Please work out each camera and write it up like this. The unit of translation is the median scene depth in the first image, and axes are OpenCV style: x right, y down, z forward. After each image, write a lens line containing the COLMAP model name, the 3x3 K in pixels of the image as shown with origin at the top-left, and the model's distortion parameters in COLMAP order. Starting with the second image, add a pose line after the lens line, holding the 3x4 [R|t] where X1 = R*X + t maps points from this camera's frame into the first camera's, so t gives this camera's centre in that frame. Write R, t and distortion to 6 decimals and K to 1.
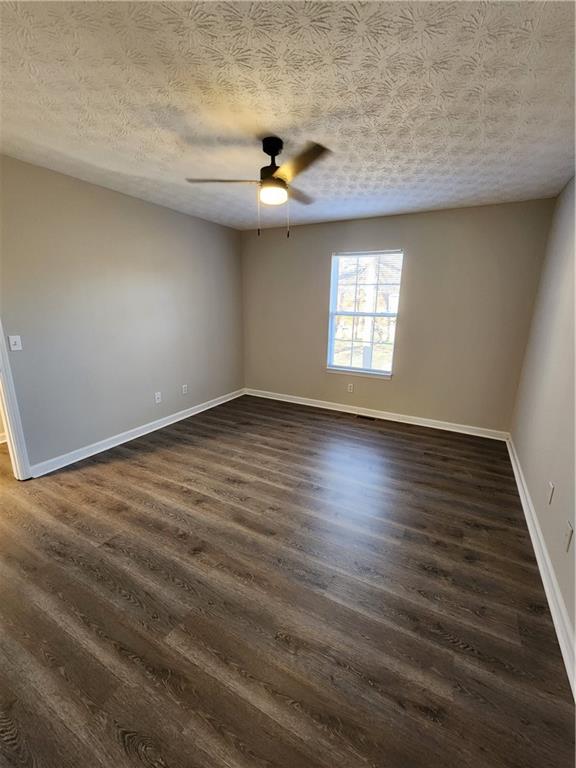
lens RADIAL K [[318.1, 0, 294.7], [0, 318.1, 381.9], [0, 0, 1]] dist [0.003443, -0.003267]
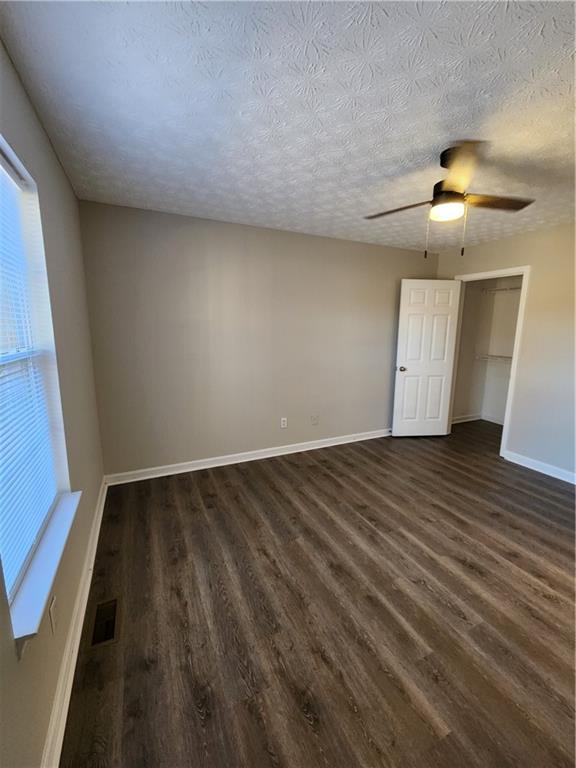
lens RADIAL K [[319.7, 0, 297.3], [0, 319.7, 382.0], [0, 0, 1]] dist [-0.004691, -0.000419]
pose [[-0.814633, -0.123055, 0.566772, -0.239556], [0.116204, 0.922786, 0.367372, -0.433155], [-0.568217, 0.365135, -0.737432, 1.714943]]
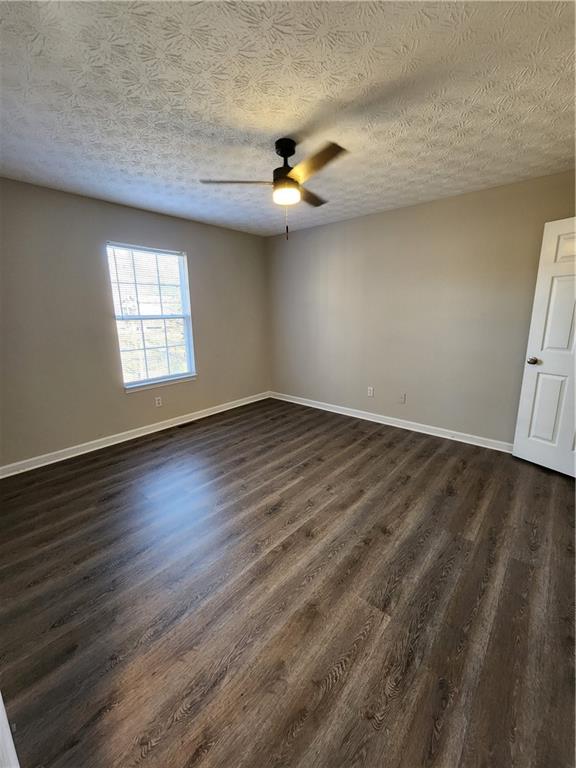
lens RADIAL K [[318.1, 0, 294.7], [0, 318.1, 381.9], [0, 0, 1]] dist [0.003443, -0.003267]
pose [[0.203814, -0.235136, 0.950353, -0.968052], [0.249156, 0.951224, 0.181917, -0.168591], [-0.946774, 0.199709, 0.252458, 0.697957]]
